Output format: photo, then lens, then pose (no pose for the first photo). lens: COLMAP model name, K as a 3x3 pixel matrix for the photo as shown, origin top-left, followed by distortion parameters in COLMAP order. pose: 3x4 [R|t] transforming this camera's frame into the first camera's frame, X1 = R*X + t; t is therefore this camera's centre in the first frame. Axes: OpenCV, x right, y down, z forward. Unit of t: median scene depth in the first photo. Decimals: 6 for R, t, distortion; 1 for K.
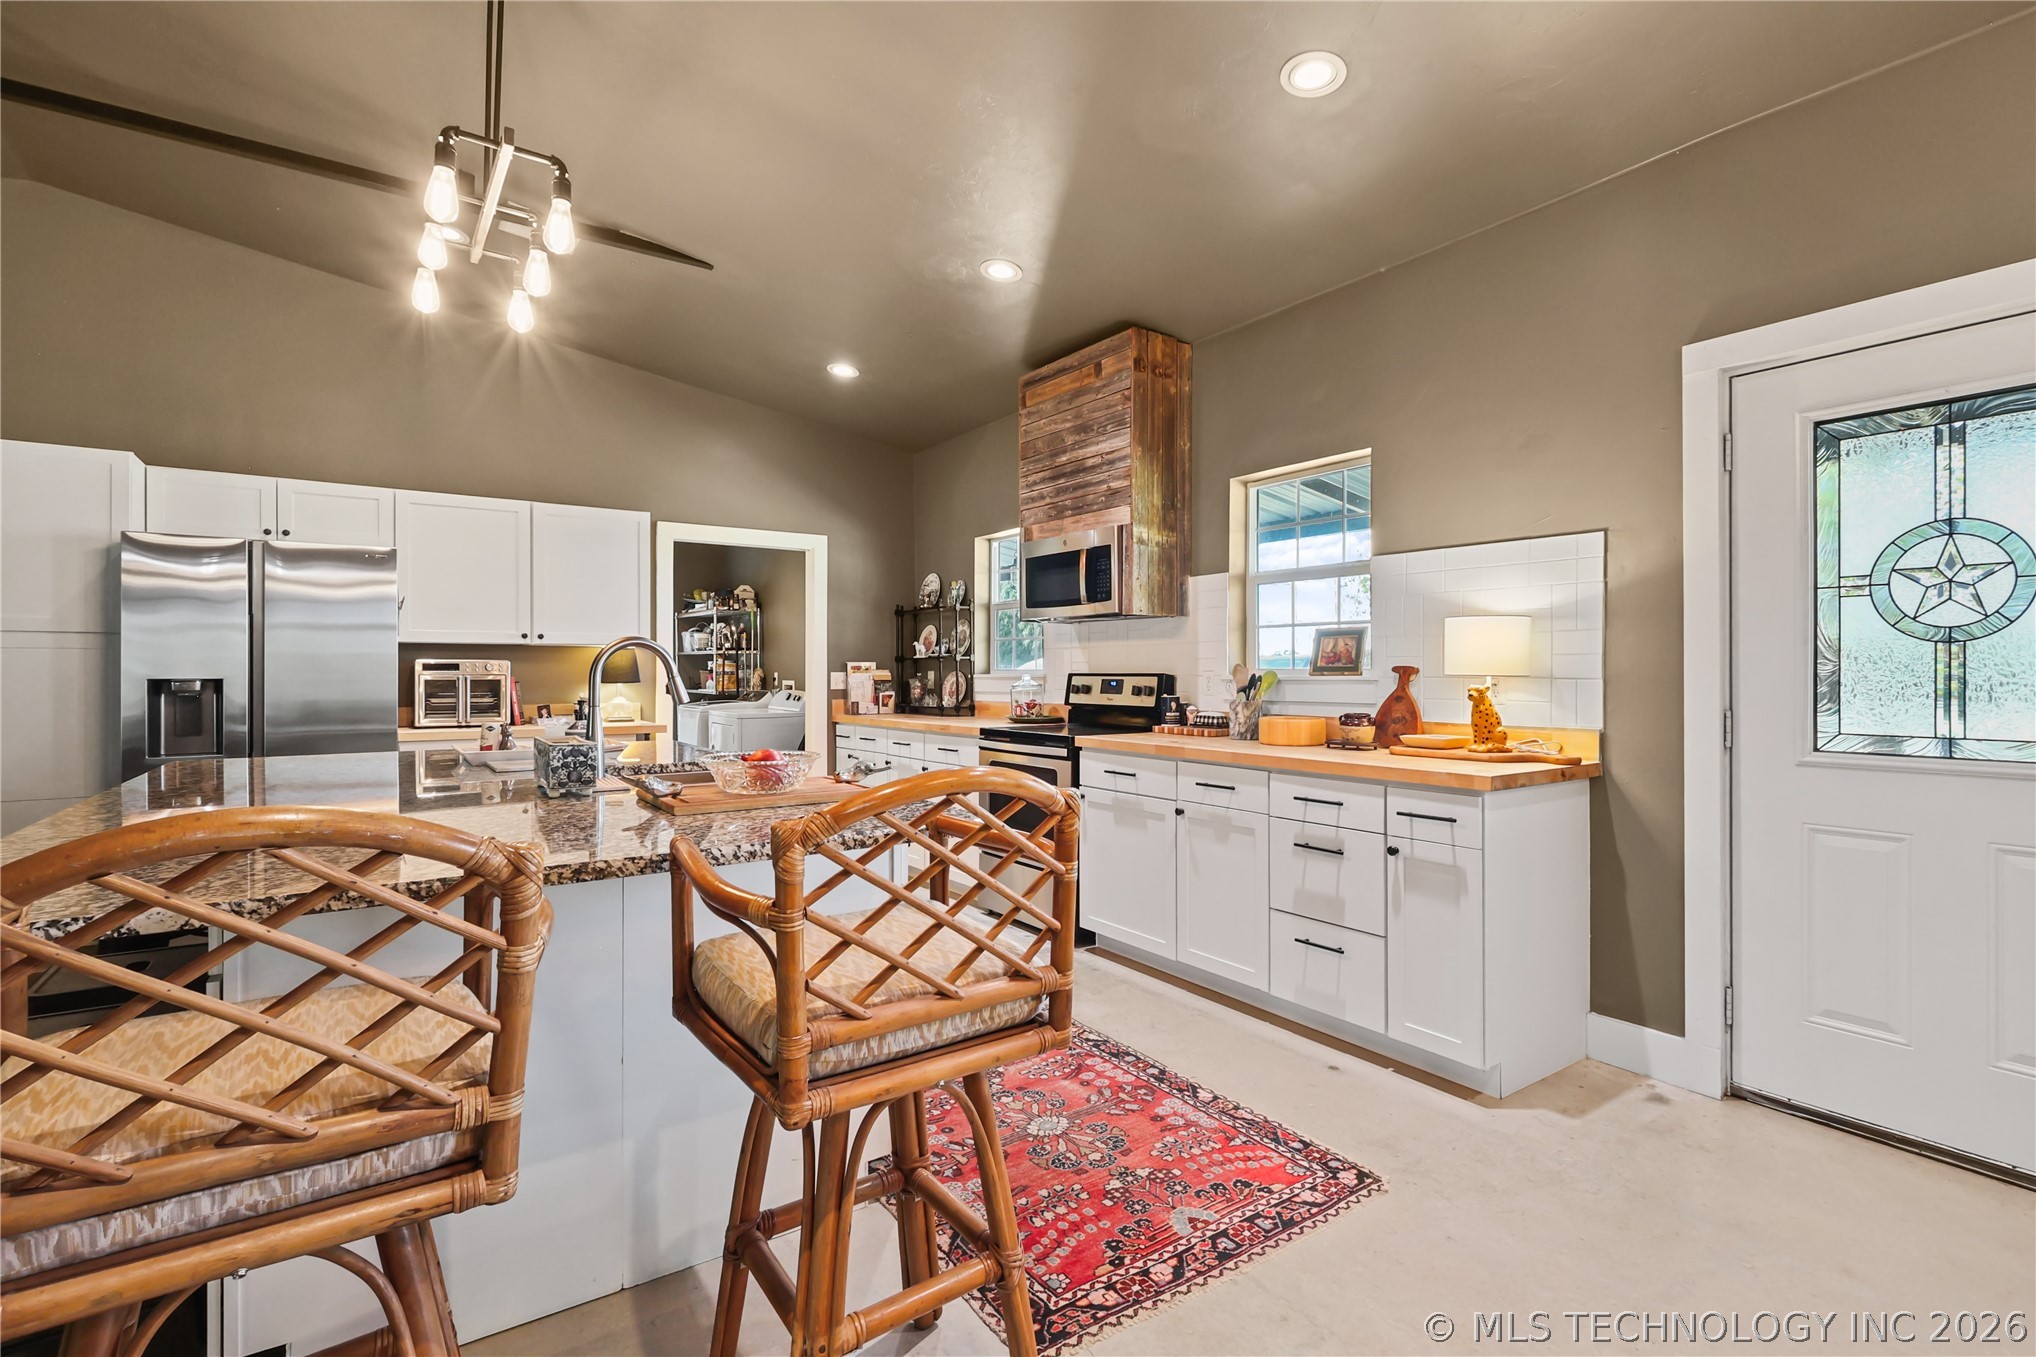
lens RADIAL K [[953.1, 0, 1009.5], [0, 953.1, 671.2], [0, 0, 1]] dist [0.001718, 0.001481]
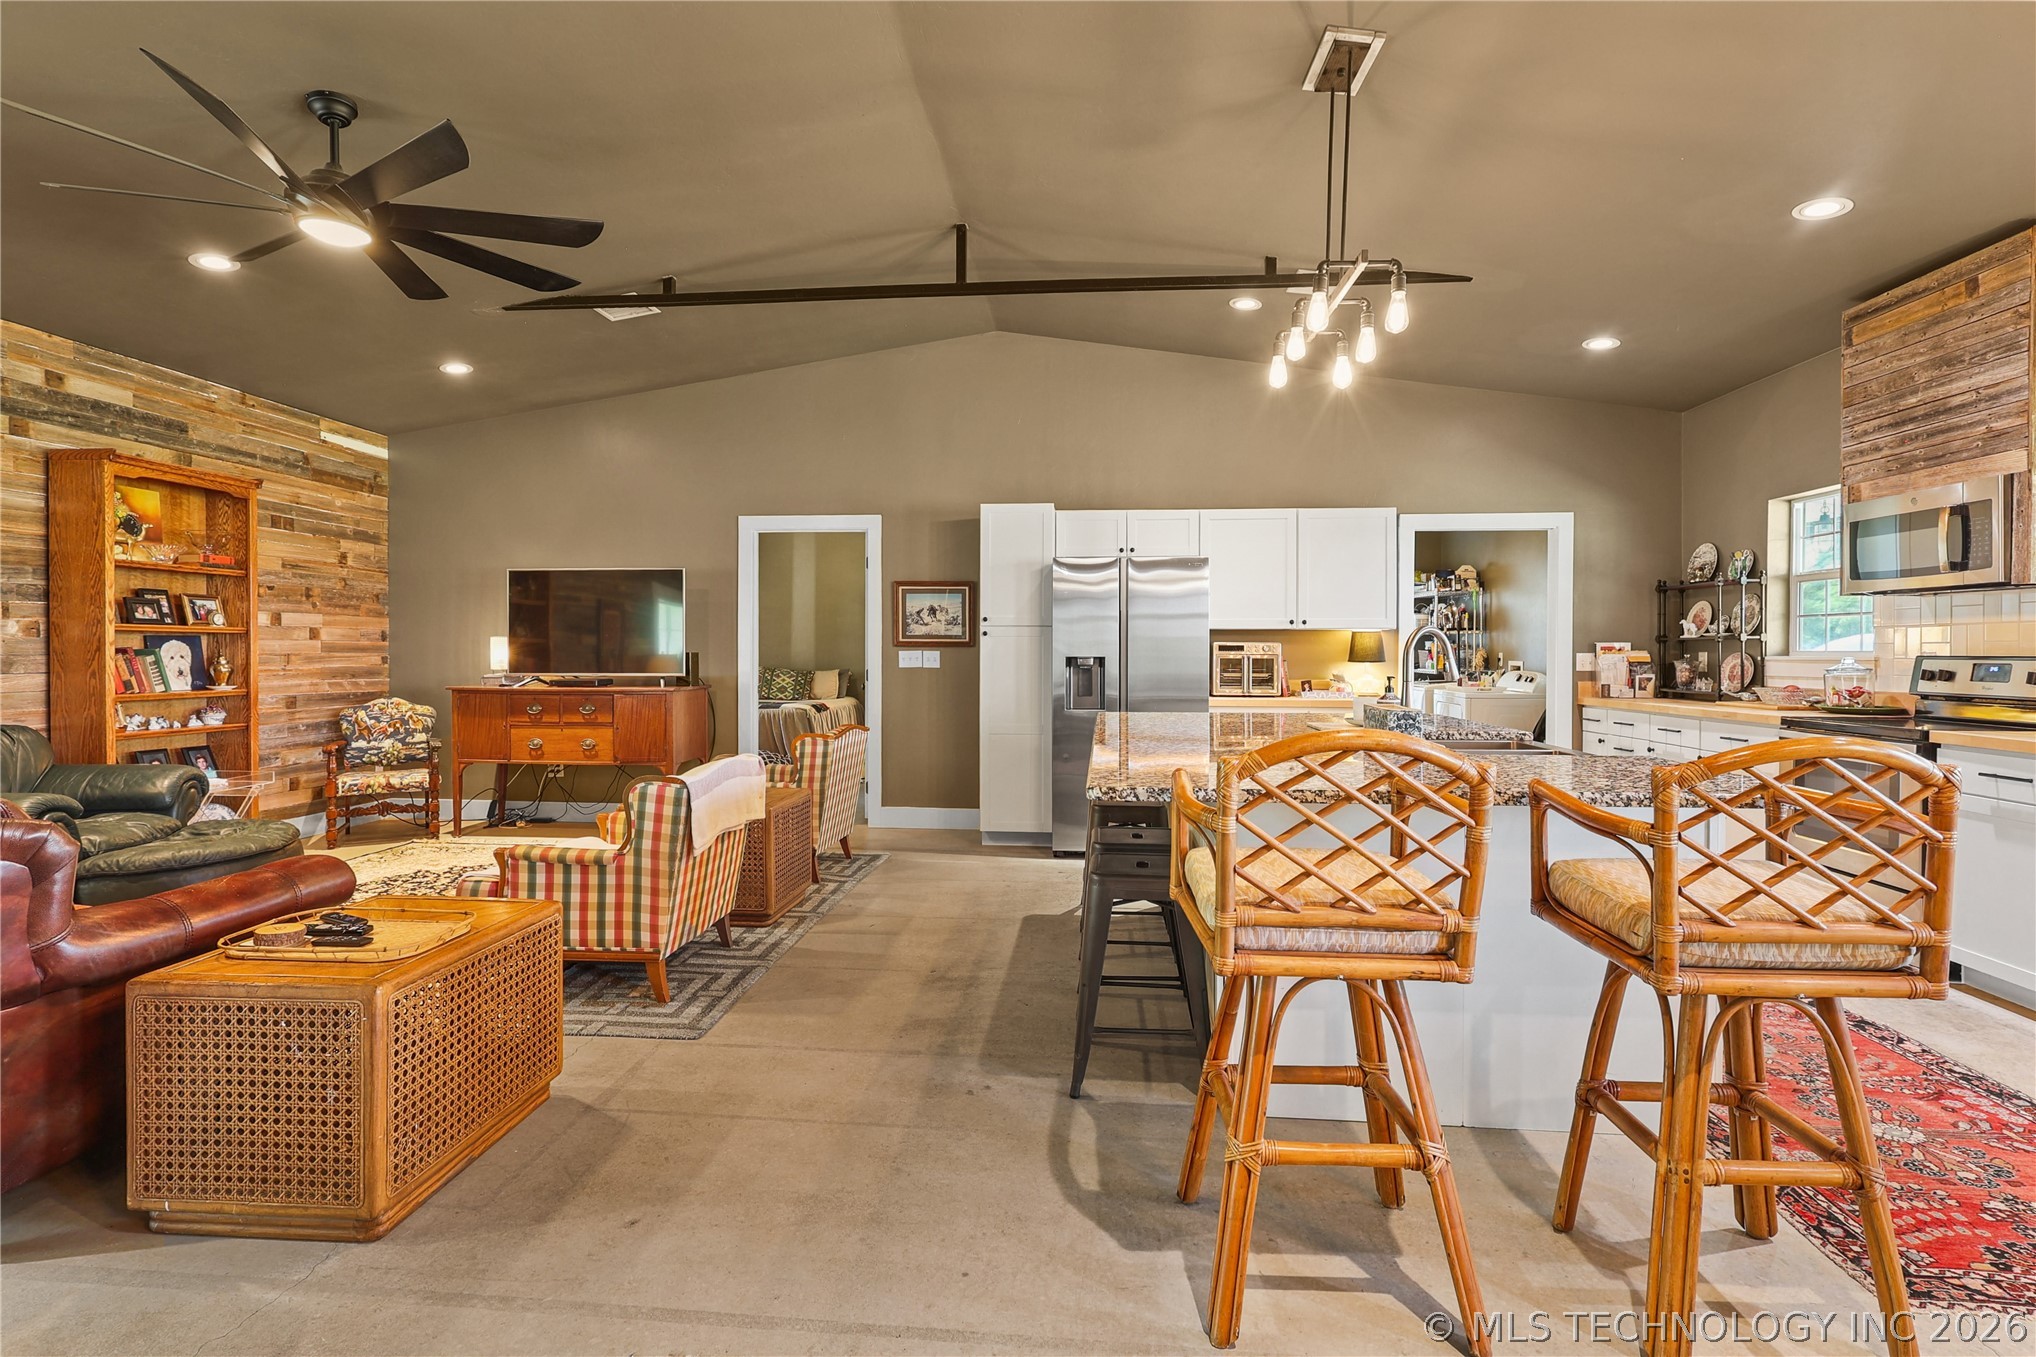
lens RADIAL K [[953.1, 0, 1018.0], [0, 953.1, 659.8], [0, 0, 1]] dist [0.001718, 0.001481]
pose [[0.776200, 0.007822, -0.630438, -0.026238], [-0.001181, 0.999939, 0.010954, -0.002819], [0.630486, -0.007758, 0.776162, -0.182701]]
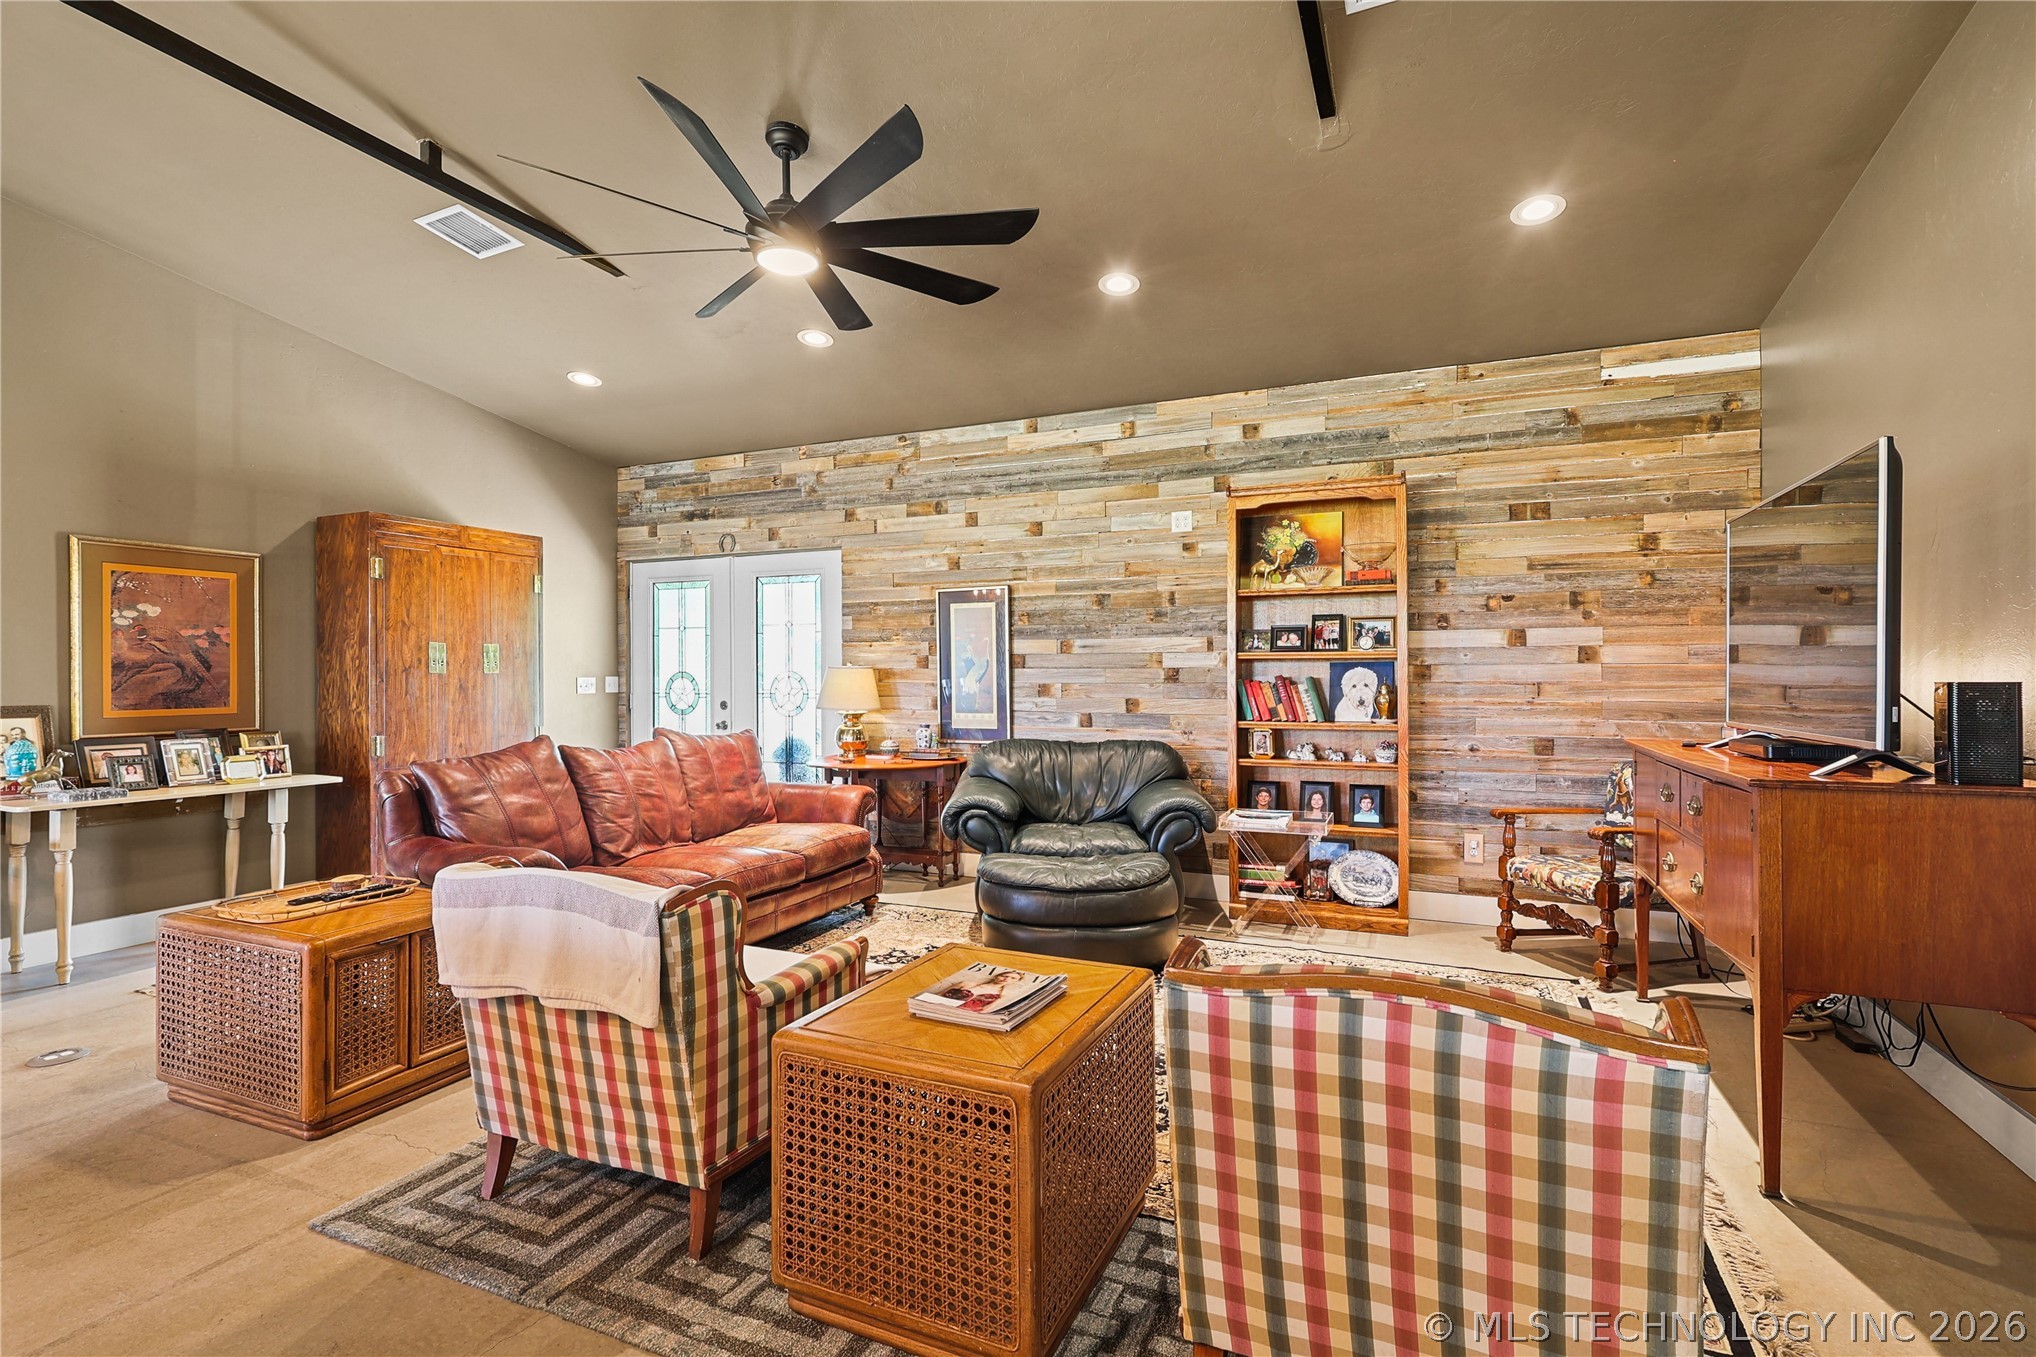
lens RADIAL K [[953.1, 0, 1027.4], [0, 953.1, 674.3], [0, 0, 1]] dist [0.001718, 0.001481]
pose [[-0.847963, -0.000518, -0.530055, -0.743492], [0.003766, 0.999968, -0.007003, 0.001388], [0.530042, -0.007934, -0.847934, 0.895802]]
